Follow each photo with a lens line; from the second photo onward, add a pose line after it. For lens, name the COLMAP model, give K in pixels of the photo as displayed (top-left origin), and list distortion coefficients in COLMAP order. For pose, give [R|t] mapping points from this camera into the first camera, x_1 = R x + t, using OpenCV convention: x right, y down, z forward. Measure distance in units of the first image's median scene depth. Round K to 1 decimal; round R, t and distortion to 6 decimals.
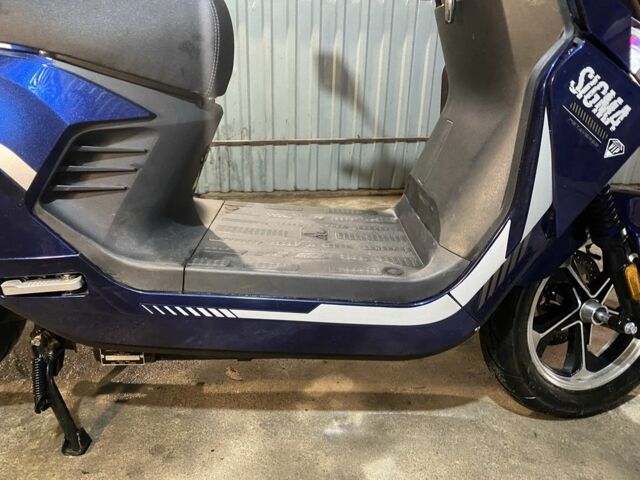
lens RADIAL K [[489.1, 0, 313.9], [0, 489.1, 242.1], [0, 0, 1]] dist [0.046996, -0.044090]
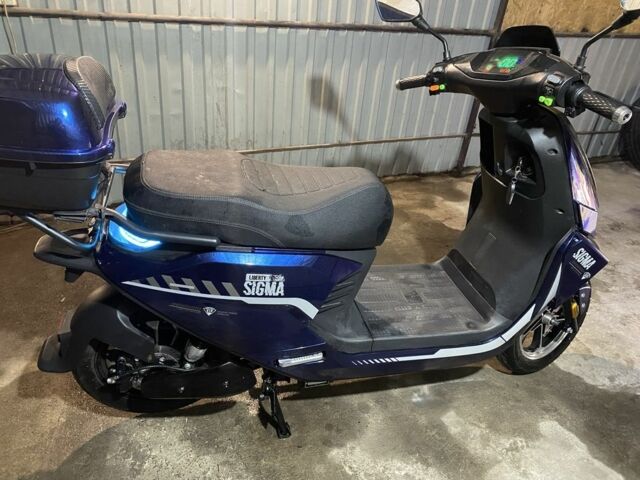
lens RADIAL K [[489.1, 0, 313.8], [0, 489.1, 234.7], [0, 0, 1]] dist [0.046996, -0.044090]
pose [[0.971225, -0.071042, 0.227323, -0.285113], [0.031058, 0.984105, 0.174852, -0.216951], [-0.236131, -0.162760, 0.957993, -0.210272]]
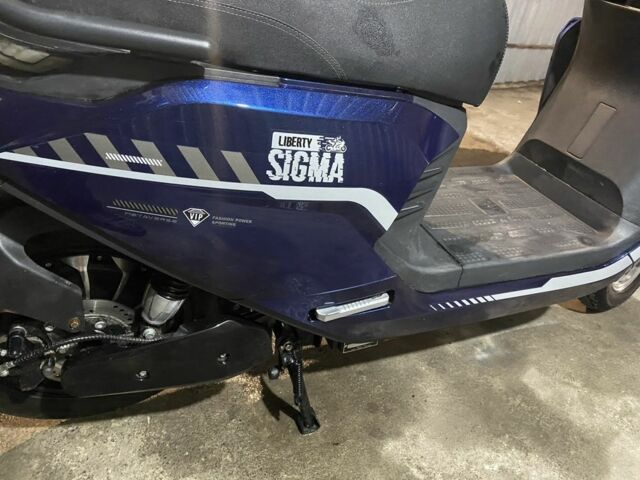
lens RADIAL K [[489.1, 0, 322.3], [0, 489.1, 234.6], [0, 0, 1]] dist [0.046996, -0.044090]
pose [[0.925269, -0.134461, 0.354679, -0.310264], [0.042564, 0.965960, 0.255164, -0.104571], [-0.376915, -0.220999, 0.899497, 0.043545]]
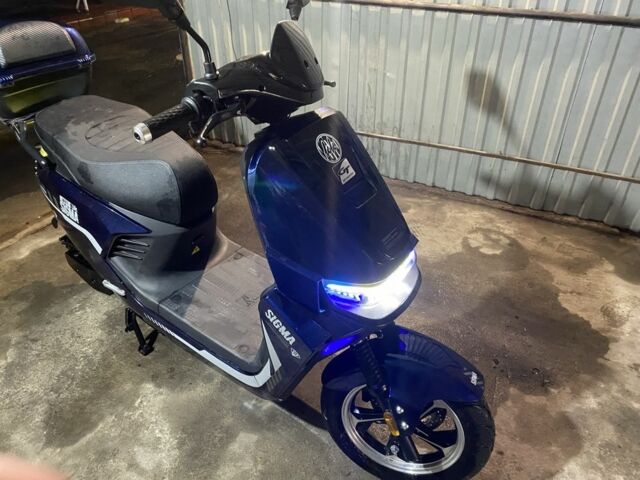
lens RADIAL K [[489.1, 0, 310.6], [0, 489.1, 233.4], [0, 0, 1]] dist [0.046996, -0.044090]
pose [[0.795356, 0.308220, -0.521929, 0.387204], [-0.181939, 0.942756, 0.279482, -0.291543], [0.578193, -0.127329, 0.805903, -0.070105]]
